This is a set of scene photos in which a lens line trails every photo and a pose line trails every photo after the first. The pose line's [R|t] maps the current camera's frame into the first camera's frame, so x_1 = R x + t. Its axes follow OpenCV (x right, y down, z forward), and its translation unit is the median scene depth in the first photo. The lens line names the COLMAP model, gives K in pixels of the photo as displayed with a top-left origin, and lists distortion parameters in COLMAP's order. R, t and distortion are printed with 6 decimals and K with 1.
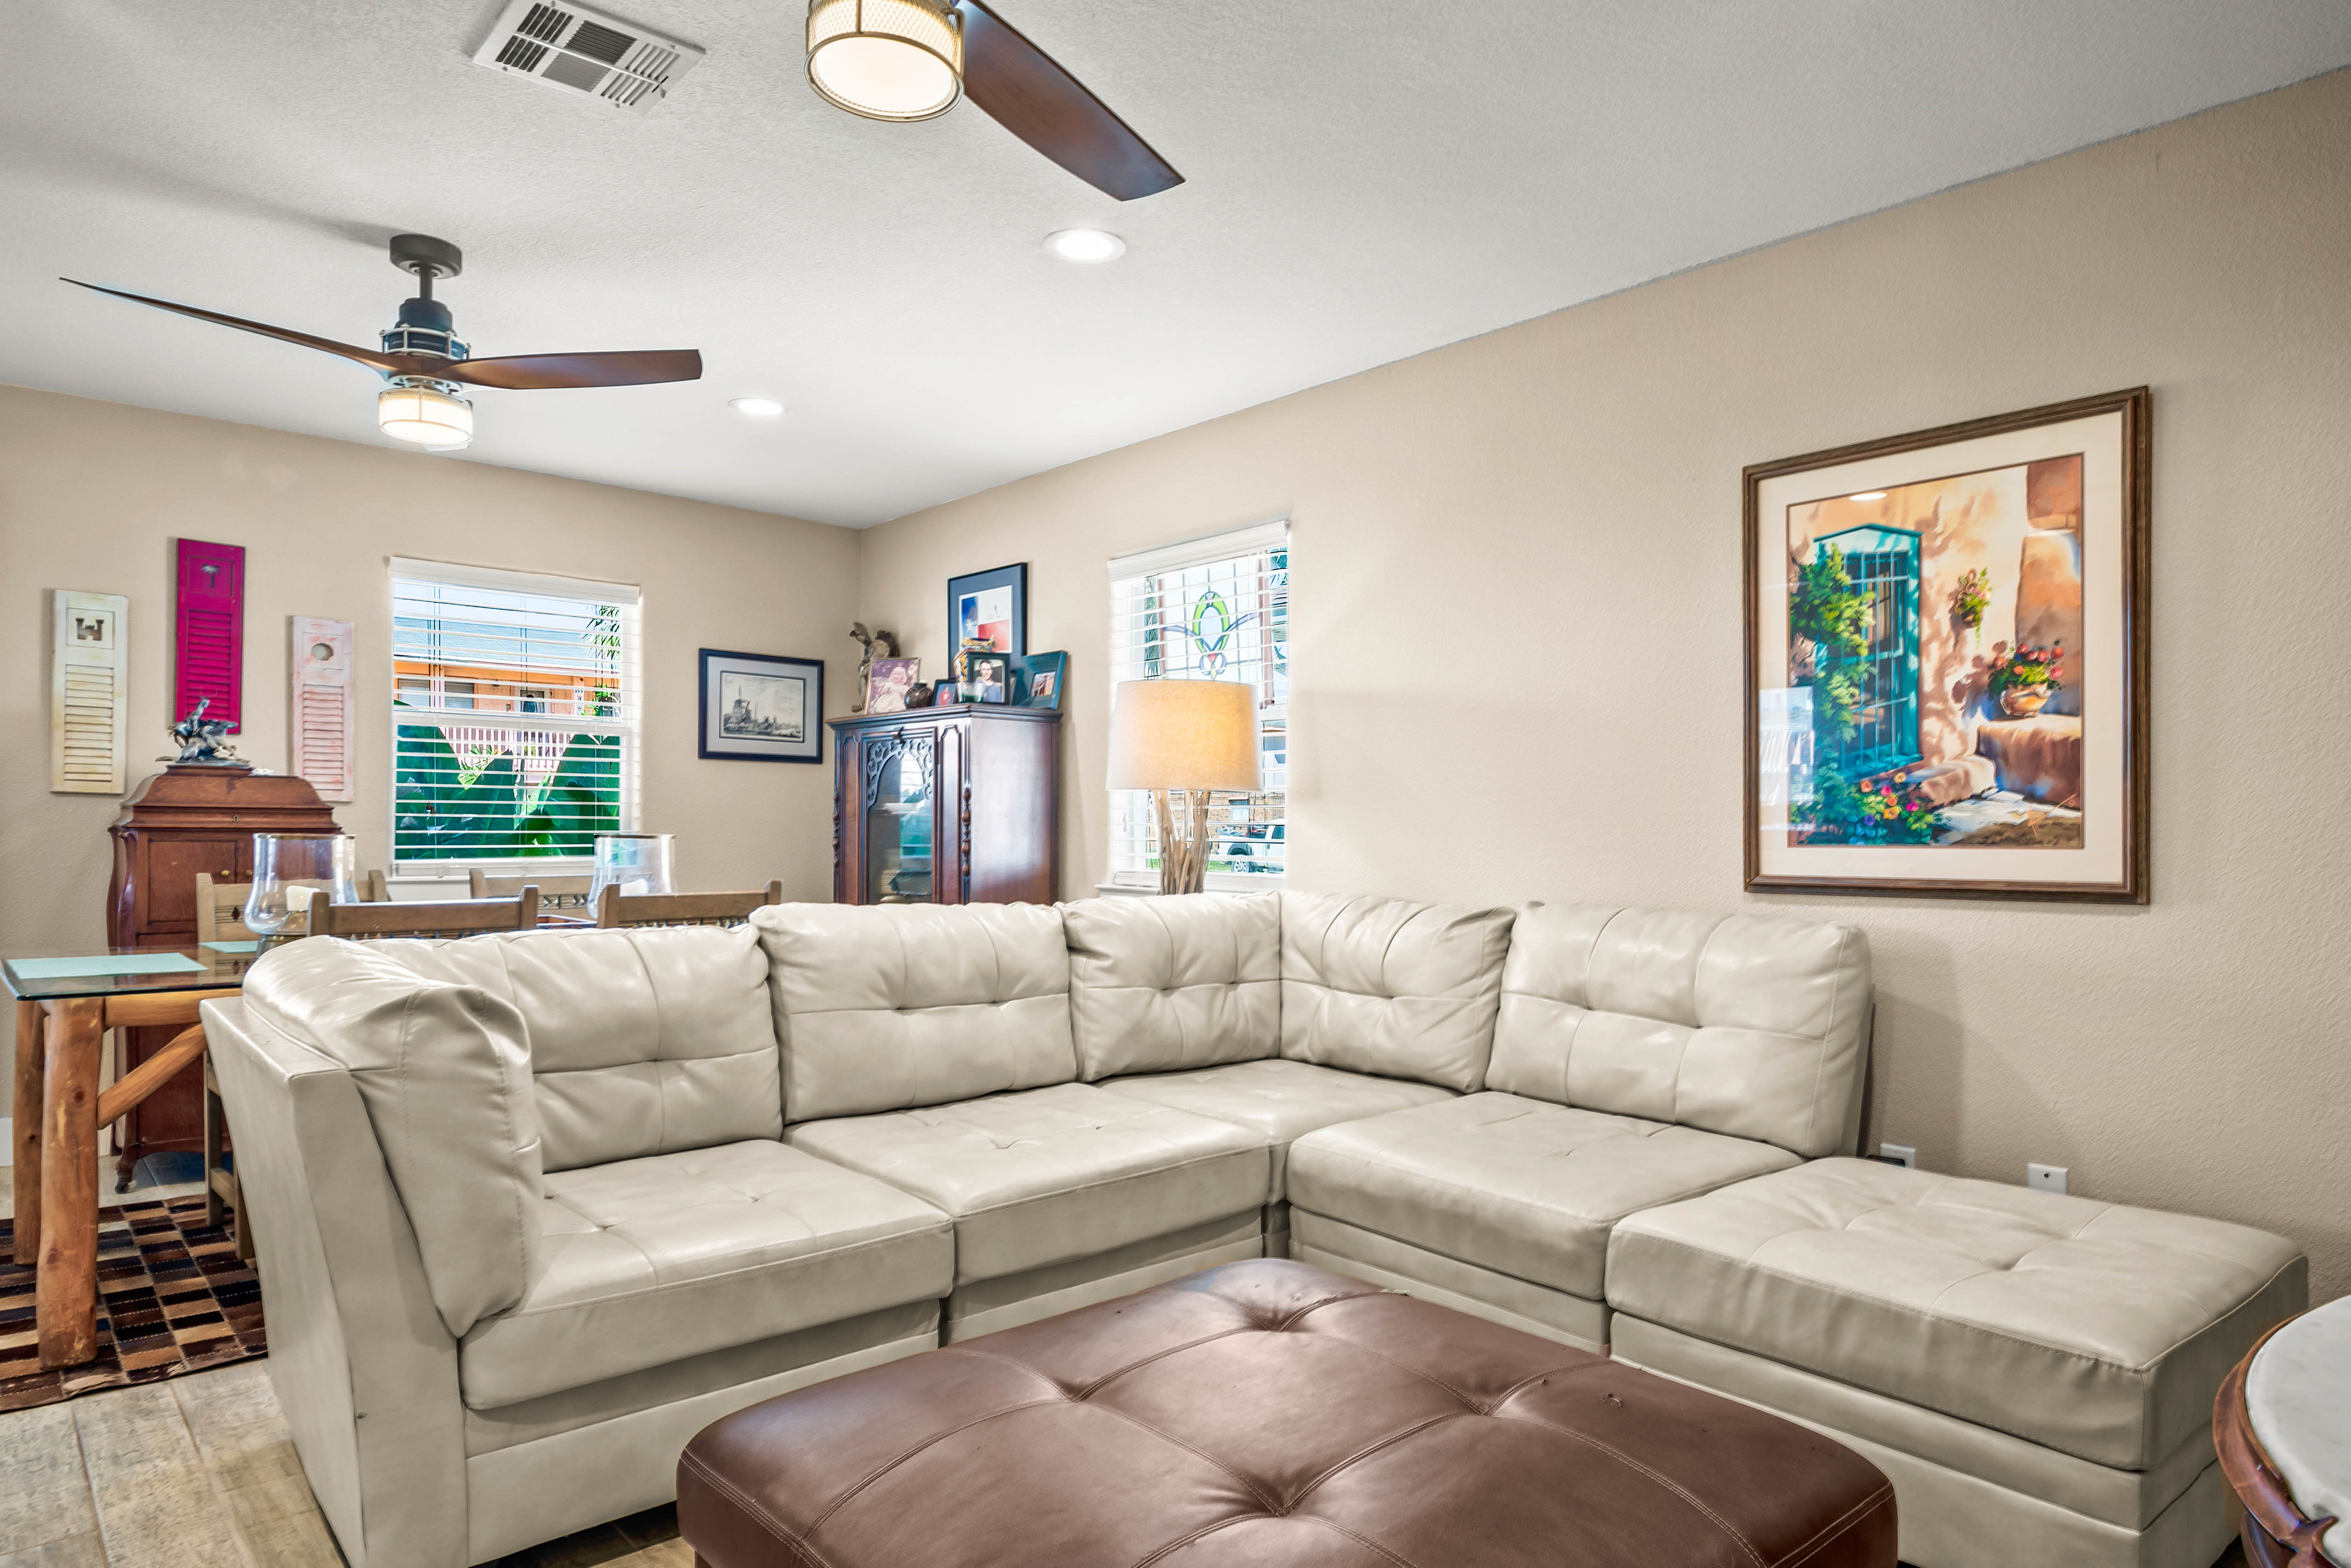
lens RADIAL K [[1374.0, 0, 1192.5], [0, 1374.0, 839.7], [0, 0, 1]] dist [0.036996, -0.047972]
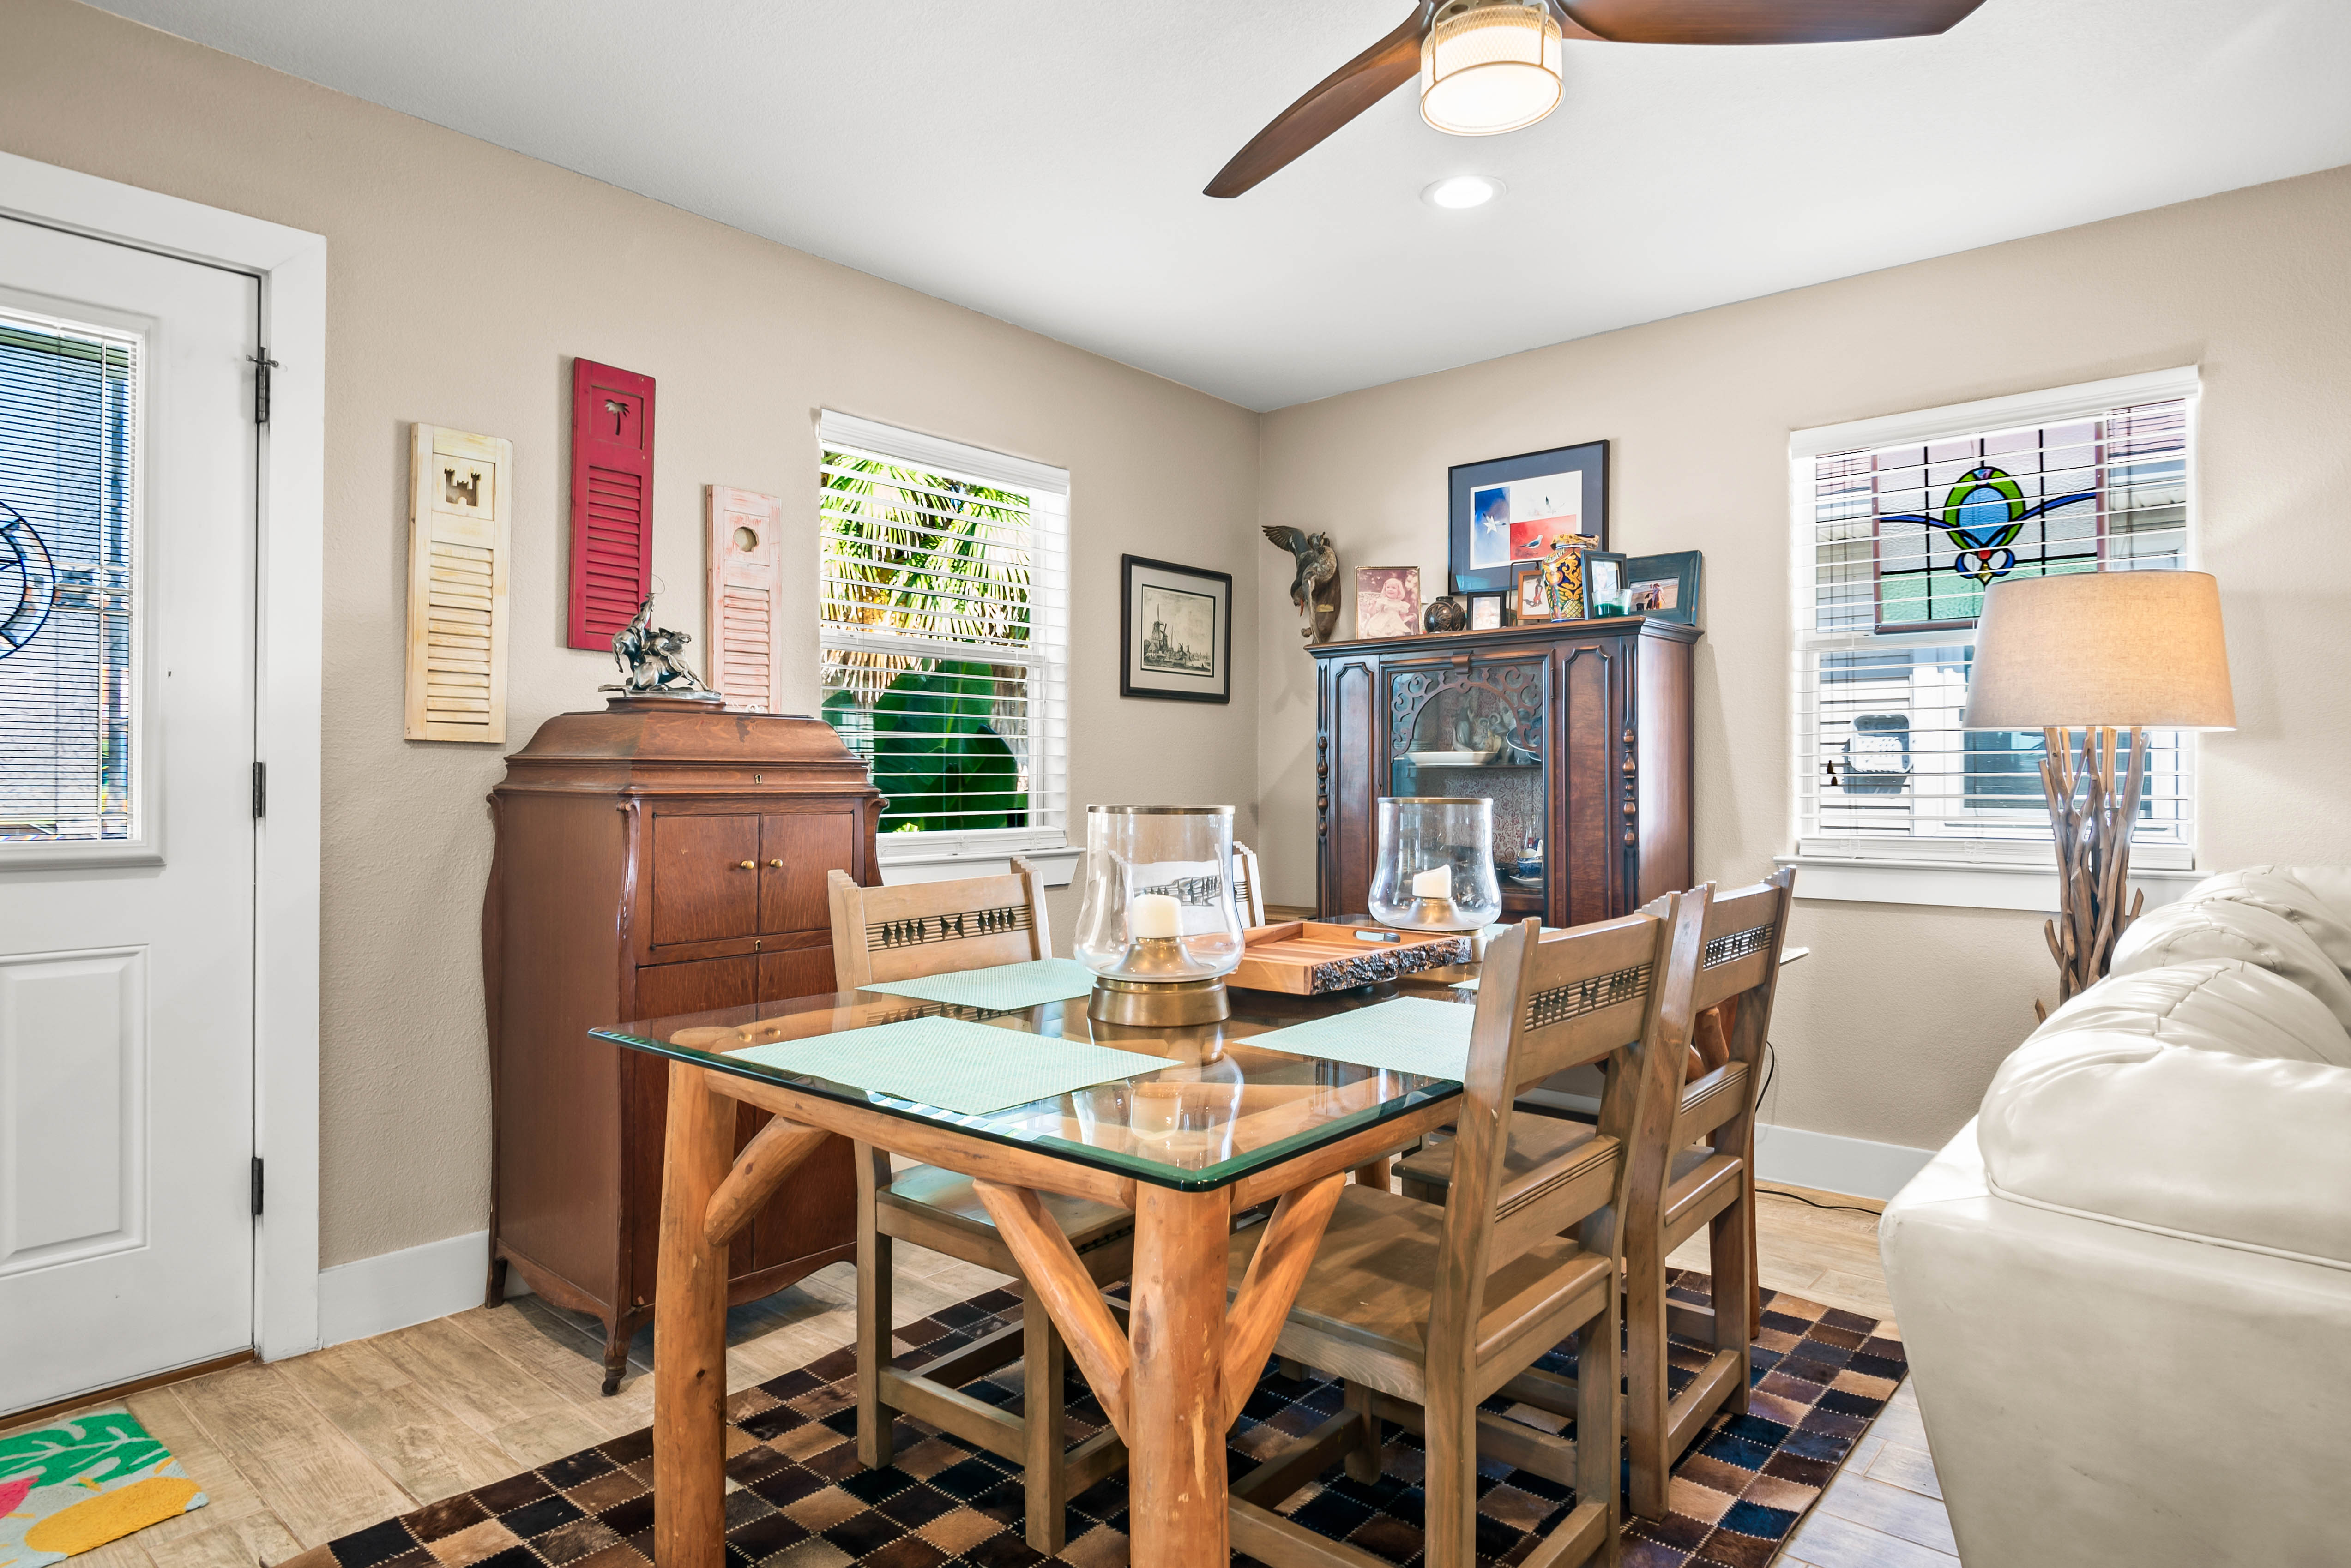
lens RADIAL K [[1314.1, 0, 1175.5], [0, 1314.1, 784.0], [0, 0, 1]] dist [0.049501, -0.065241]
pose [[0.992818, -0.010129, 0.119205, -0.802038], [0.010844, 0.999927, -0.005348, -0.011186], [-0.119143, 0.006602, 0.992855, 0.511679]]
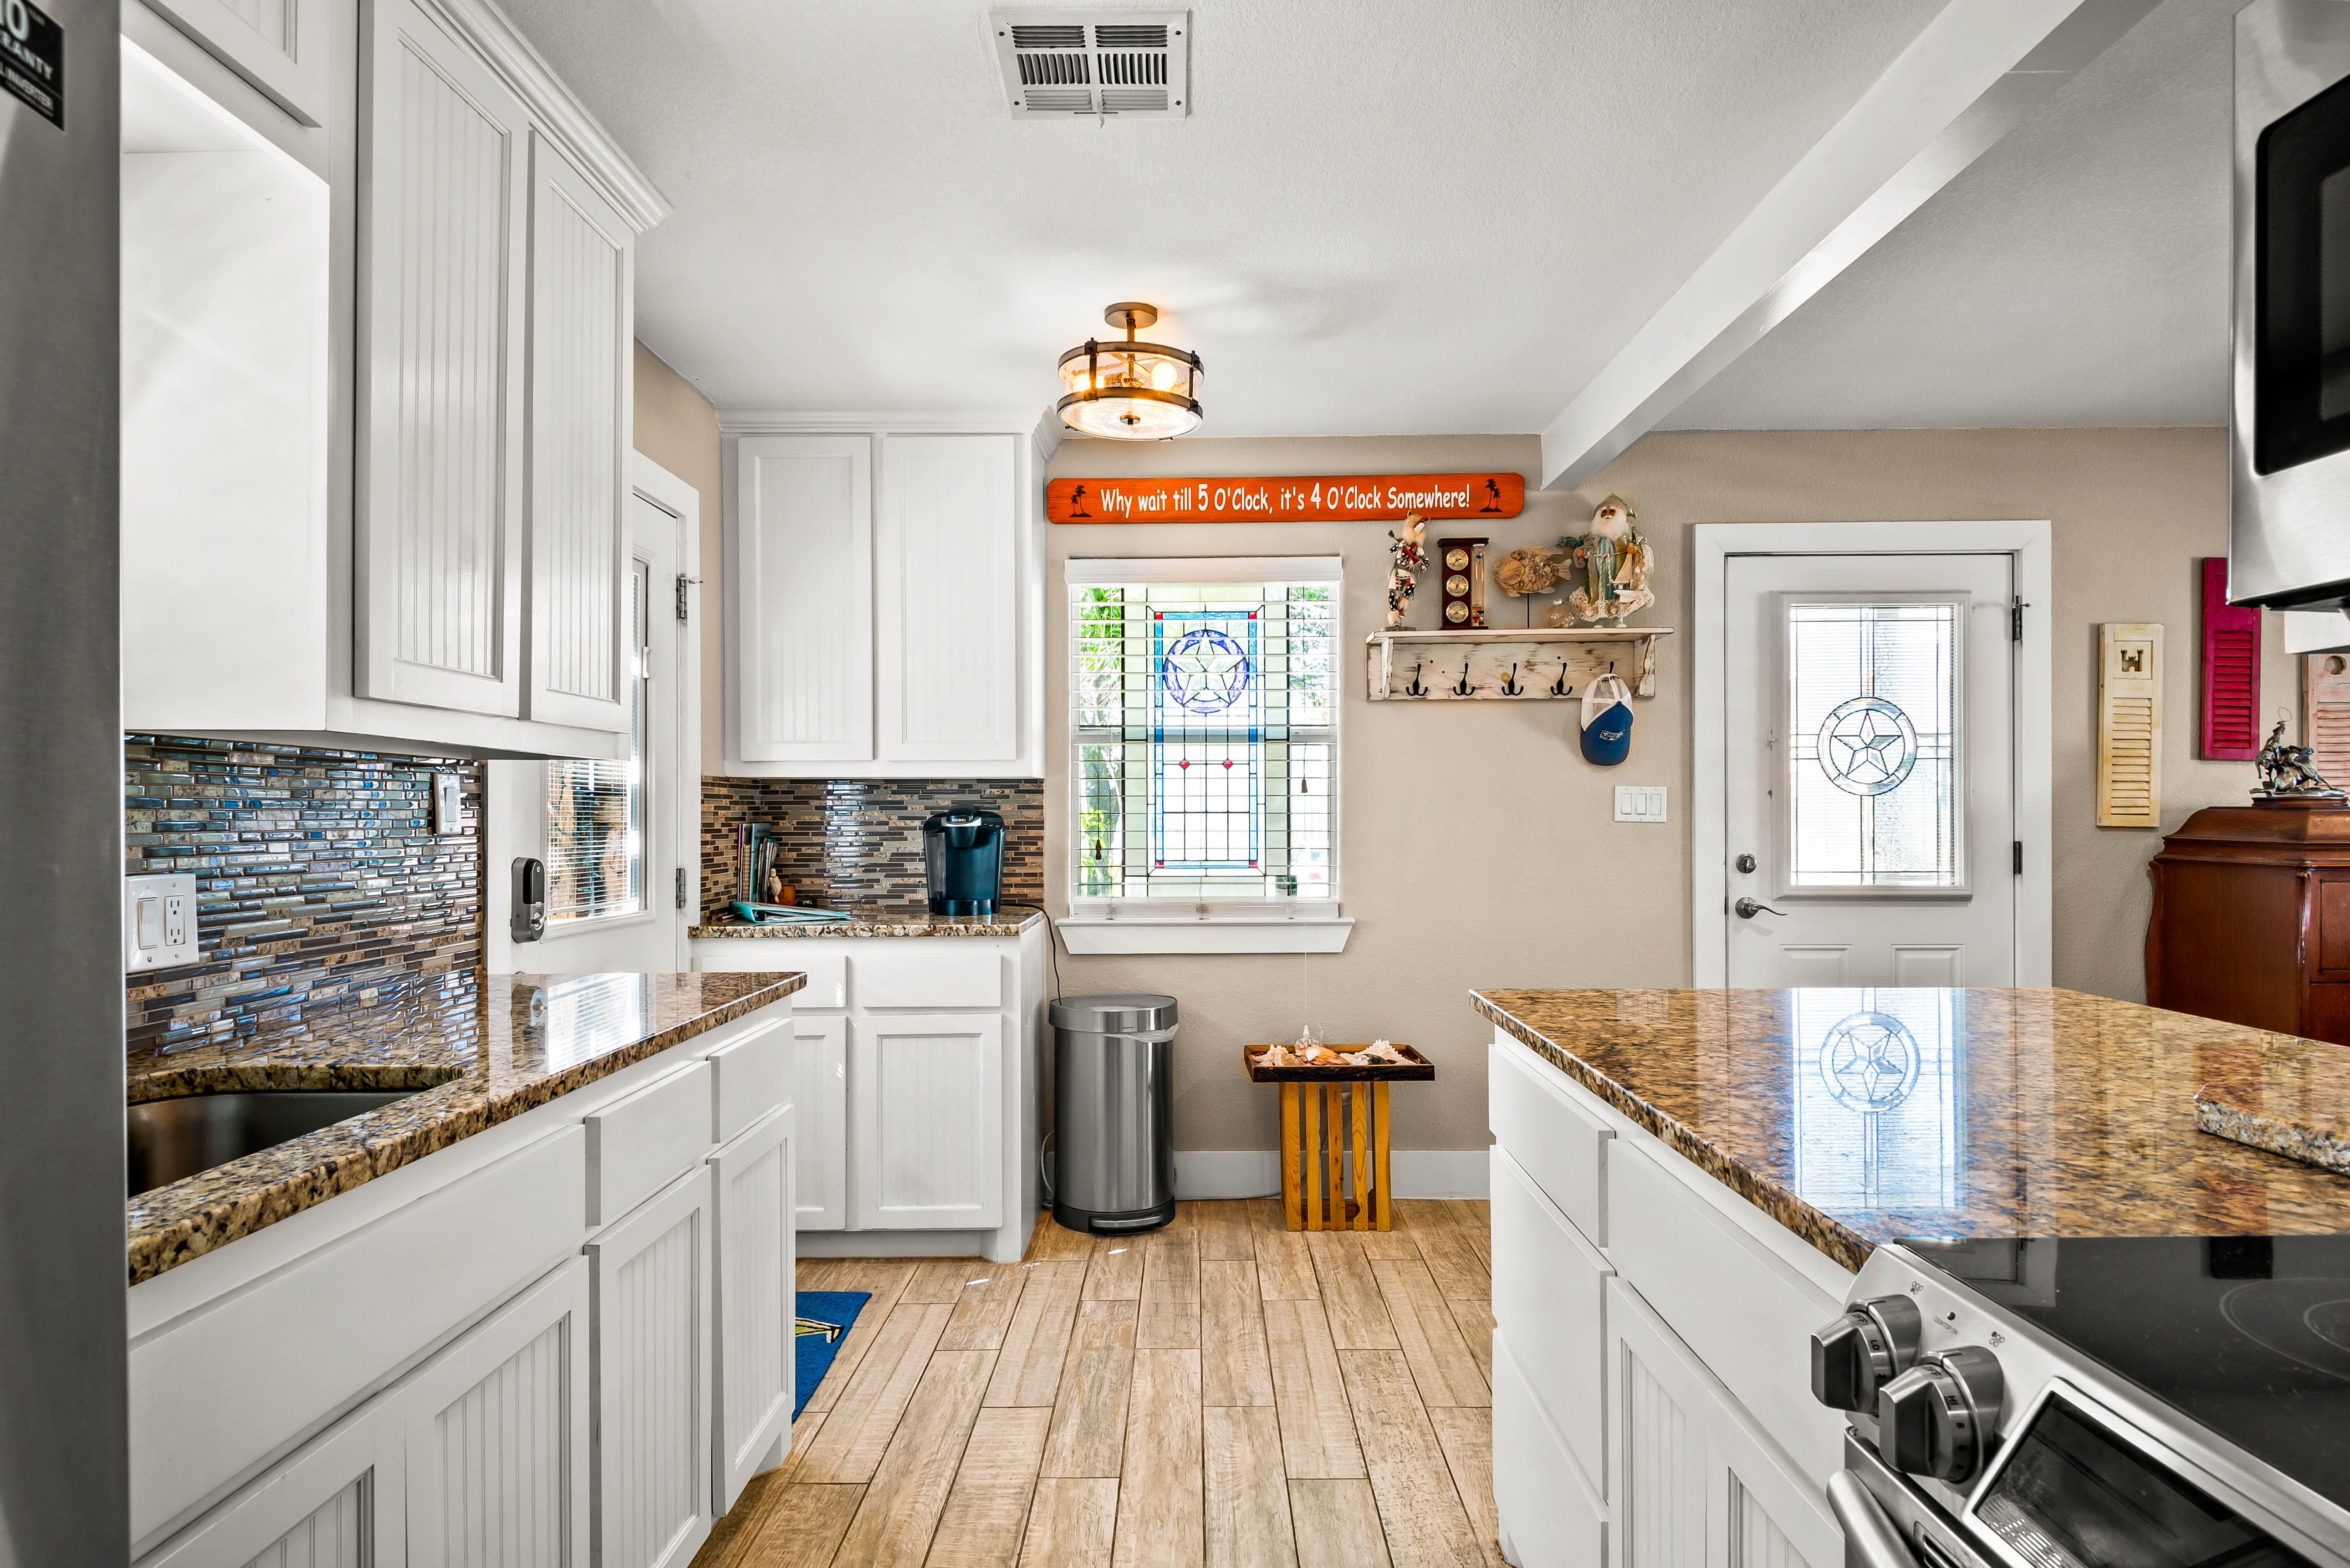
lens RADIAL K [[1308.4, 0, 1139.8], [0, 1308.4, 827.6], [0, 0, 1]] dist [-0.000952, -0.012063]
pose [[0.715835, -0.006170, -0.698242, -0.969202], [0.002120, 0.999976, -0.006663, -0.042472], [0.698266, 0.003290, 0.715831, -0.233697]]
